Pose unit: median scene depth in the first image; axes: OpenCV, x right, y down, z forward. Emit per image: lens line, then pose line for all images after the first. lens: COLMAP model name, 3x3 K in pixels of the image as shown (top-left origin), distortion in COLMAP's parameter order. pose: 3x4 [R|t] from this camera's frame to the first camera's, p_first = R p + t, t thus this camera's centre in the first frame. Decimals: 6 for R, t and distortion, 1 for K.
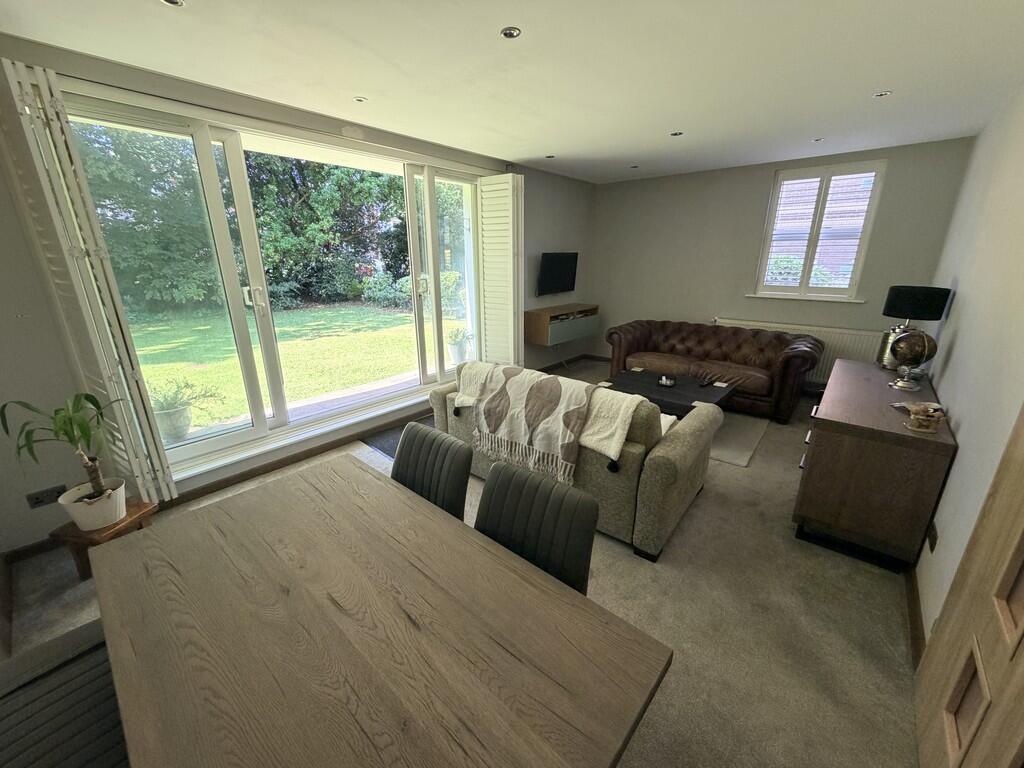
lens RADIAL K [[410.4, 0, 509.9], [0, 410.4, 383.6], [0, 0, 1]] dist [-0.000039, -0.000221]
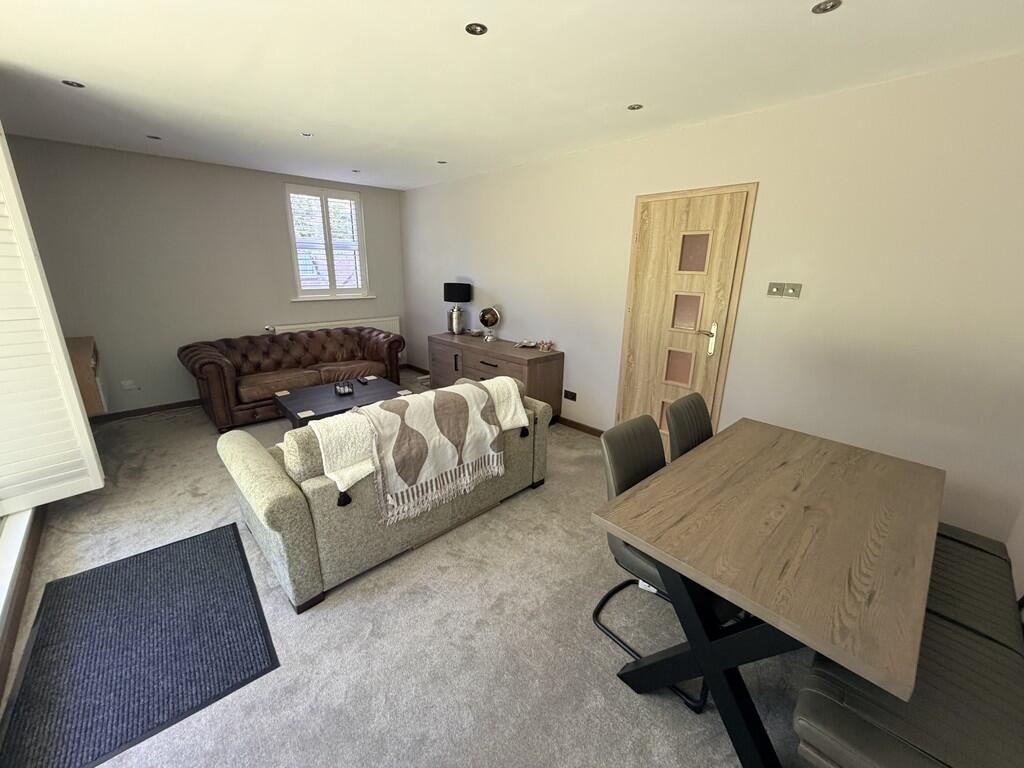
lens RADIAL K [[410.4, 0, 509.9], [0, 410.4, 383.6], [0, 0, 1]] dist [-0.000039, -0.000221]
pose [[0.102315, -0.271967, 0.956852, -0.744764], [0.280256, 0.930817, 0.234599, -0.198916], [-0.954457, 0.244161, 0.171457, 0.645974]]
